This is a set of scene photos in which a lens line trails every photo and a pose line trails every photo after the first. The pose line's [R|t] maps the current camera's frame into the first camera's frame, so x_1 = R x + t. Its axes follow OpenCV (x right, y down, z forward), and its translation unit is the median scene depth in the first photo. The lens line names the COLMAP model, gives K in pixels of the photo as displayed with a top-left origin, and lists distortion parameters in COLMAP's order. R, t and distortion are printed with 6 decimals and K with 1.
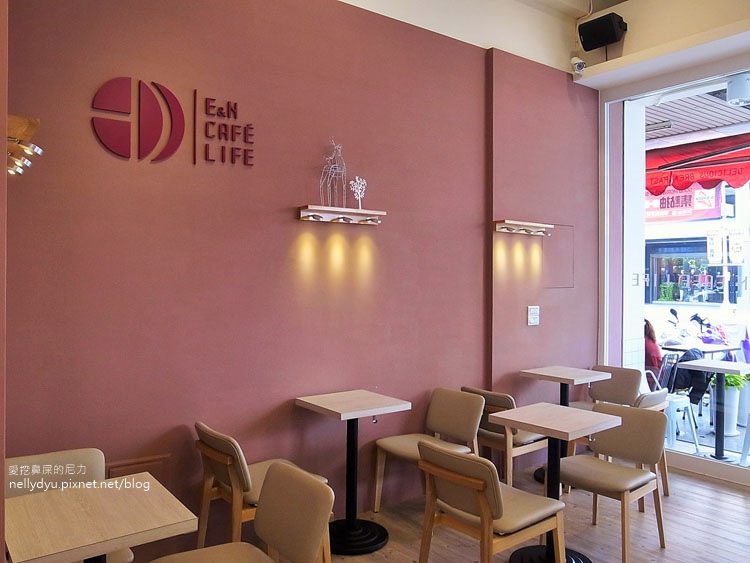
lens RADIAL K [[603.1, 0, 379.1], [0, 603.1, 276.1], [0, 0, 1]] dist [-0.047213, 0.044589]
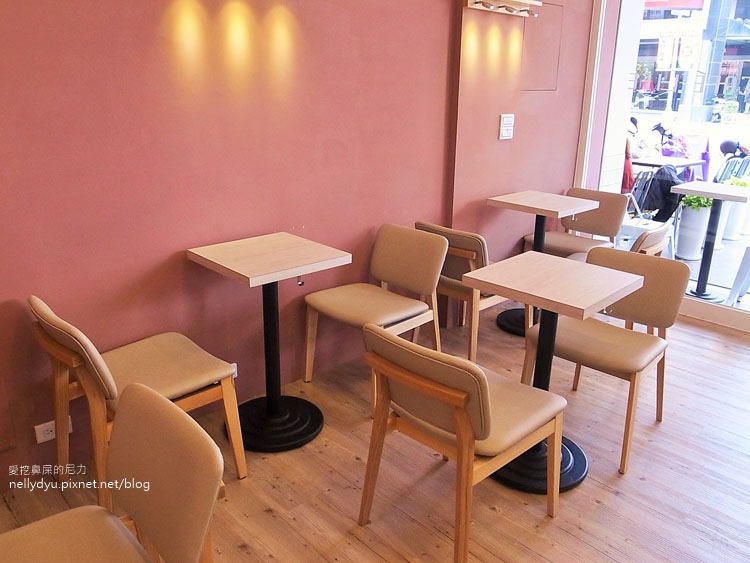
lens RADIAL K [[603.1, 0, 375.6], [0, 603.1, 268.8], [0, 0, 1]] dist [-0.047213, 0.044589]
pose [[0.994887, -0.022265, 0.098512, 0.010492], [-0.008478, 0.953543, 0.301136, 0.011015], [-0.100641, -0.300431, 0.948479, 0.303300]]
